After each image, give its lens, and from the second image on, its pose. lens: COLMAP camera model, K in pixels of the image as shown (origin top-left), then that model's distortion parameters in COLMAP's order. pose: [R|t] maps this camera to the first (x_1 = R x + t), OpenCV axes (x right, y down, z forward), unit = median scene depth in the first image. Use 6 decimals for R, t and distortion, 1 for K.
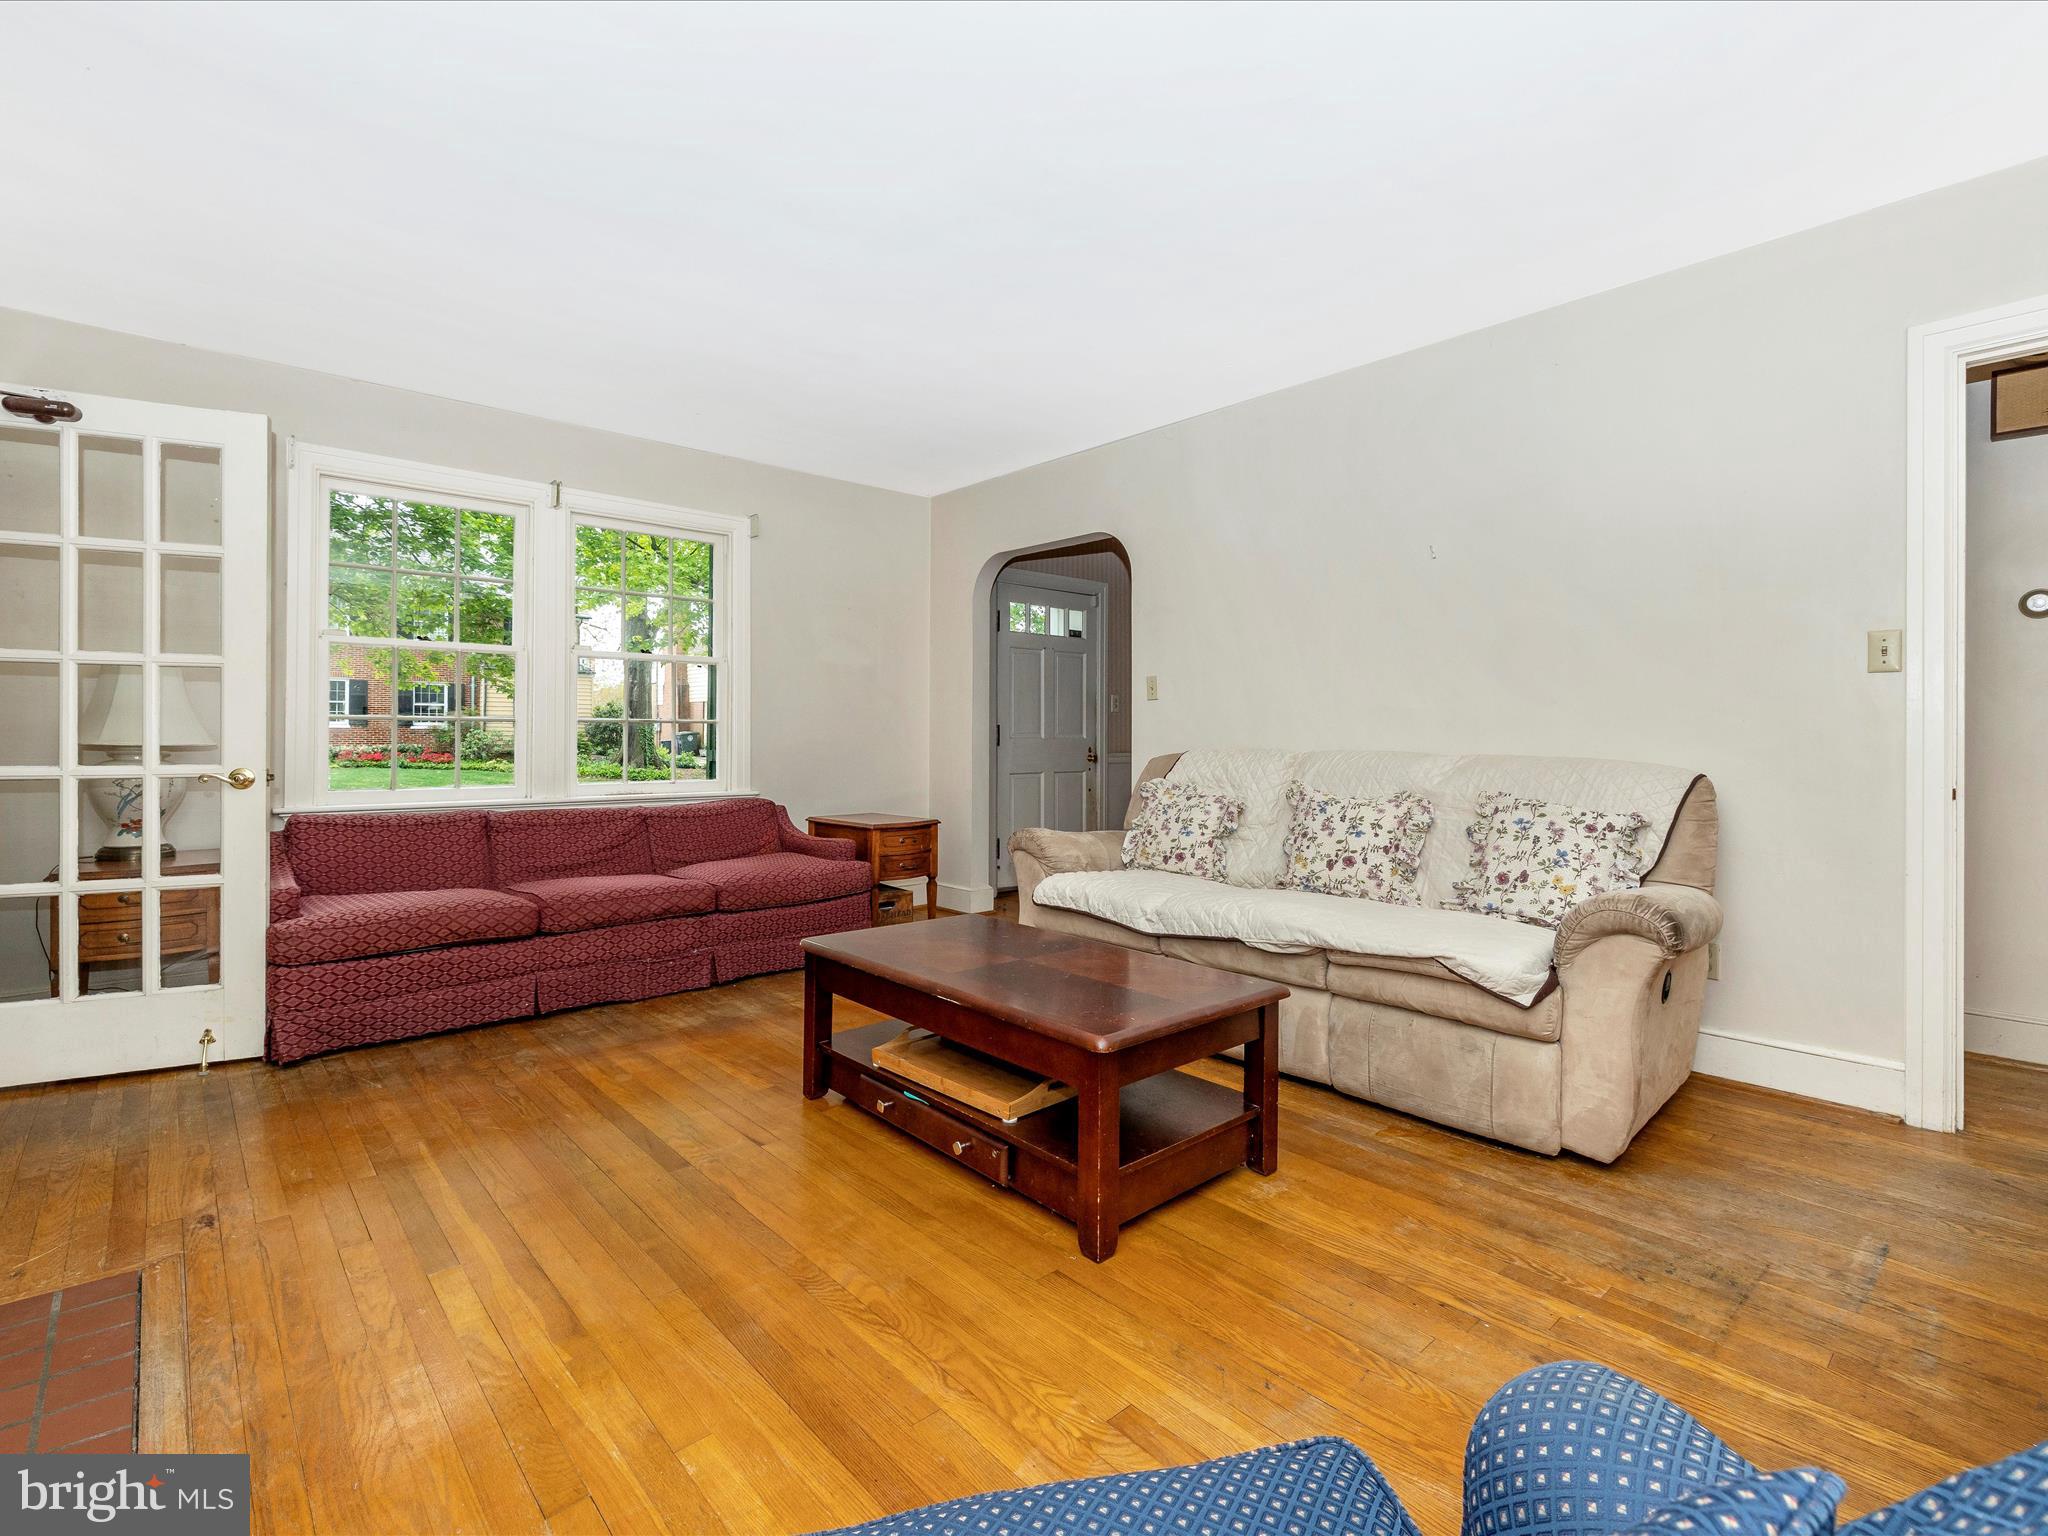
lens RADIAL K [[970.2, 0, 1024.7], [0, 970.2, 750.2], [0, 0, 1]] dist [0.003388, 0.000436]
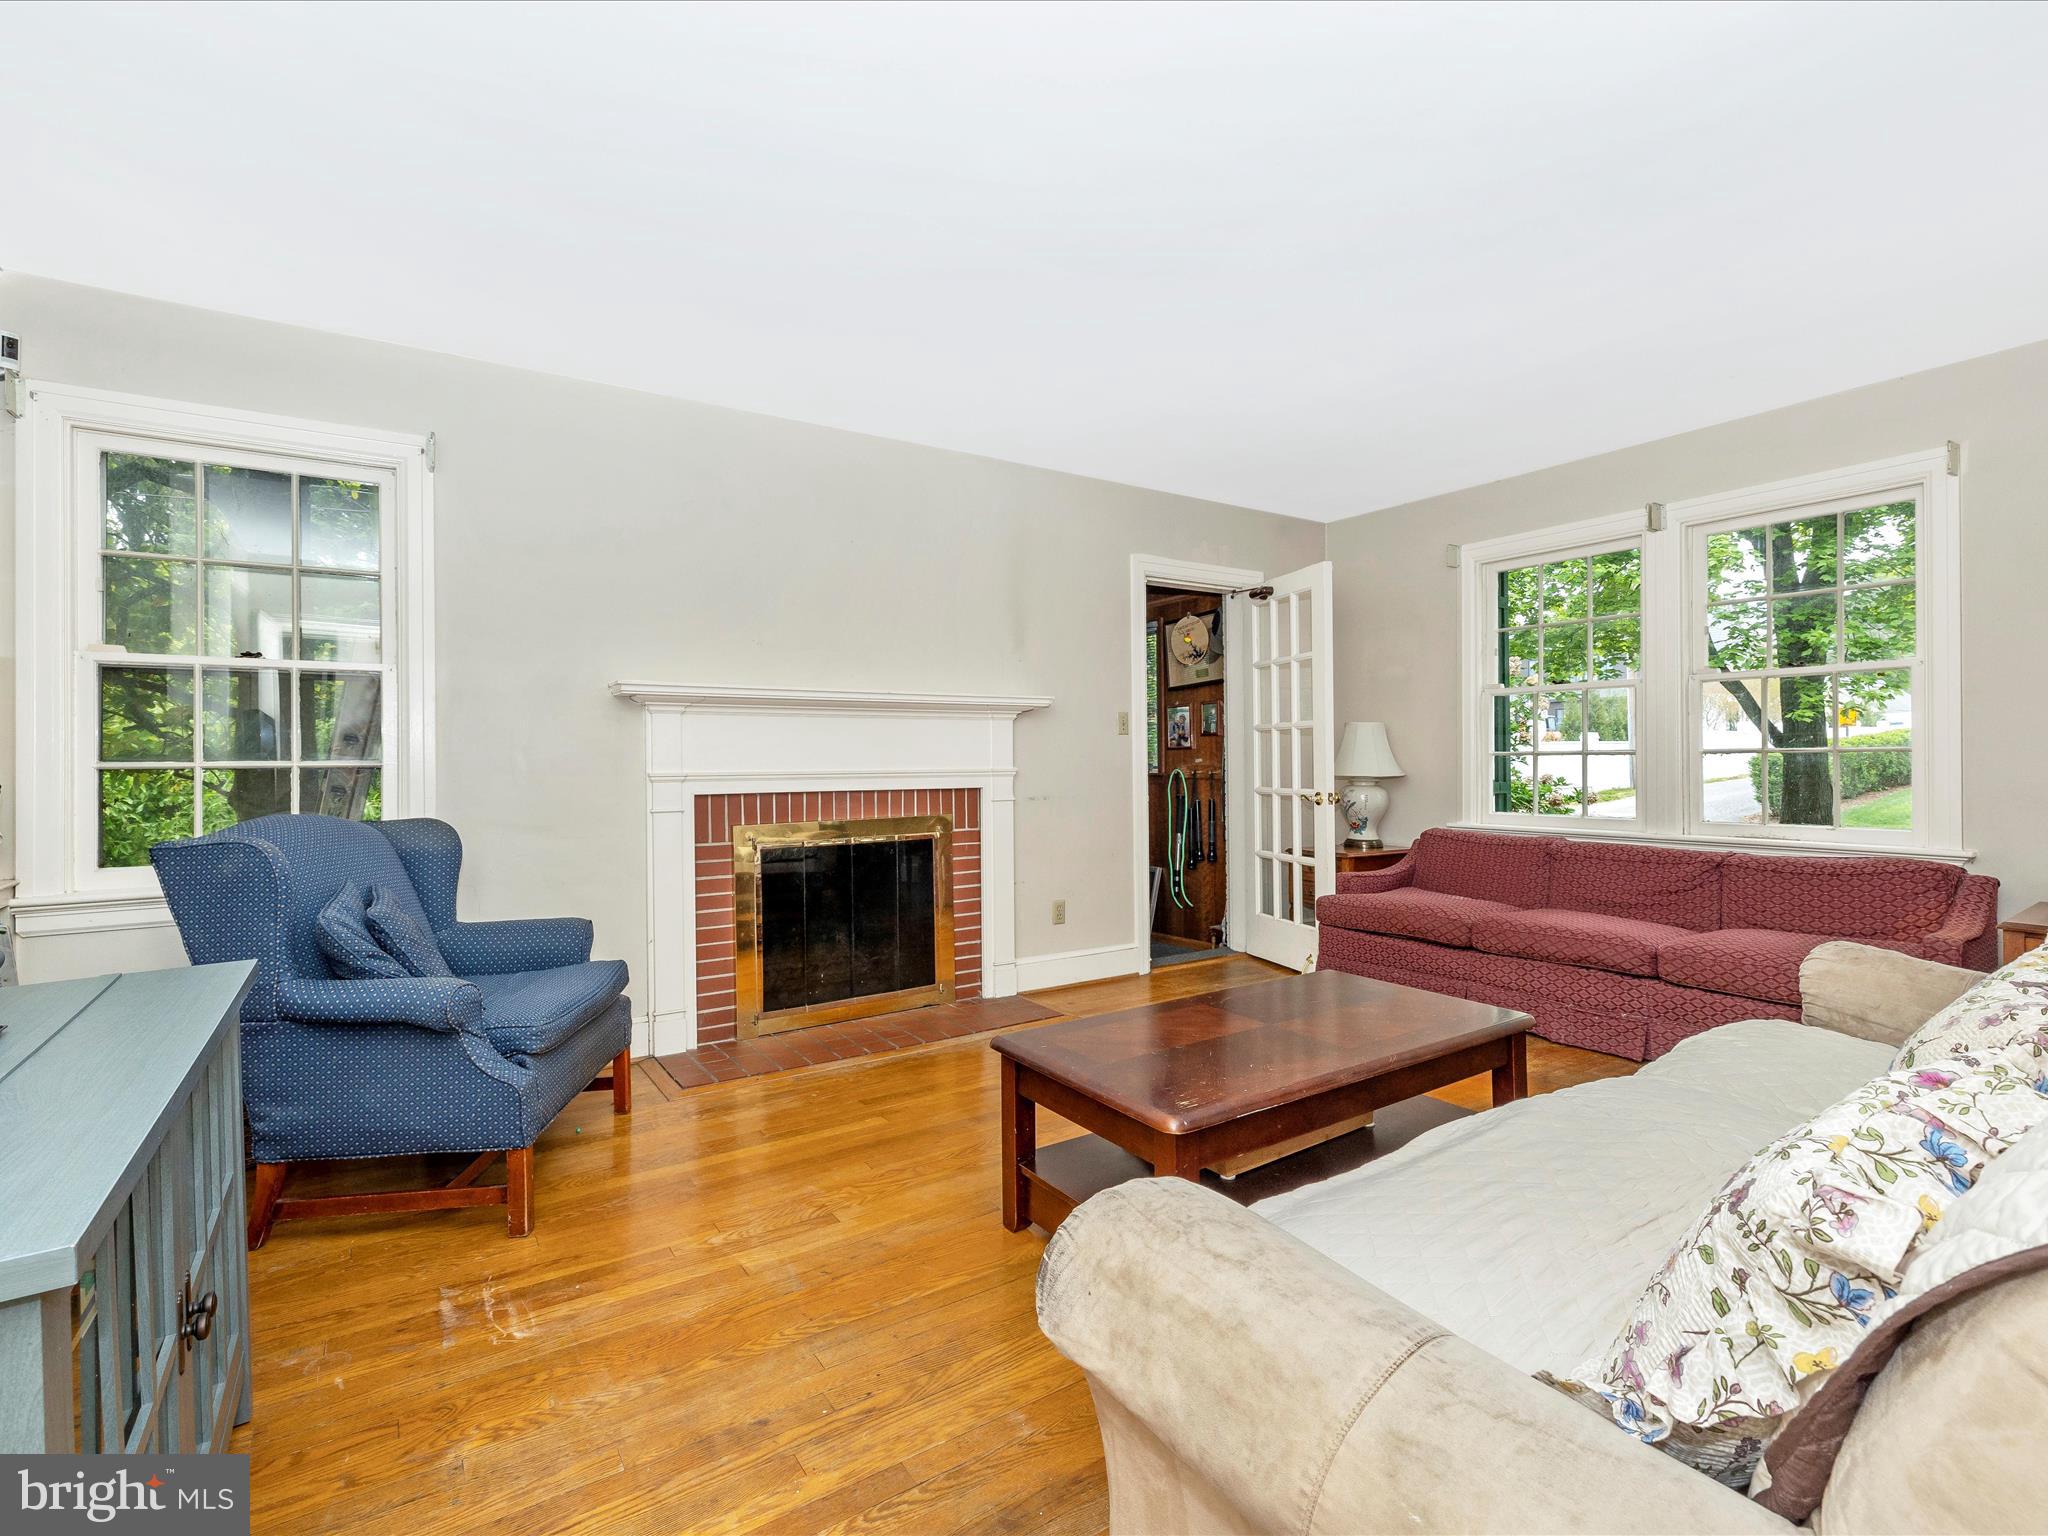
lens RADIAL K [[952.3, 0, 1023.0], [0, 952.3, 751.3], [0, 0, 1]] dist [0.001861, -0.001103]
pose [[-0.144604, -0.013917, -0.989392, 0.688253], [-0.006937, 0.999891, -0.013051, -0.021390], [0.989465, 0.004976, -0.144685, 0.661752]]
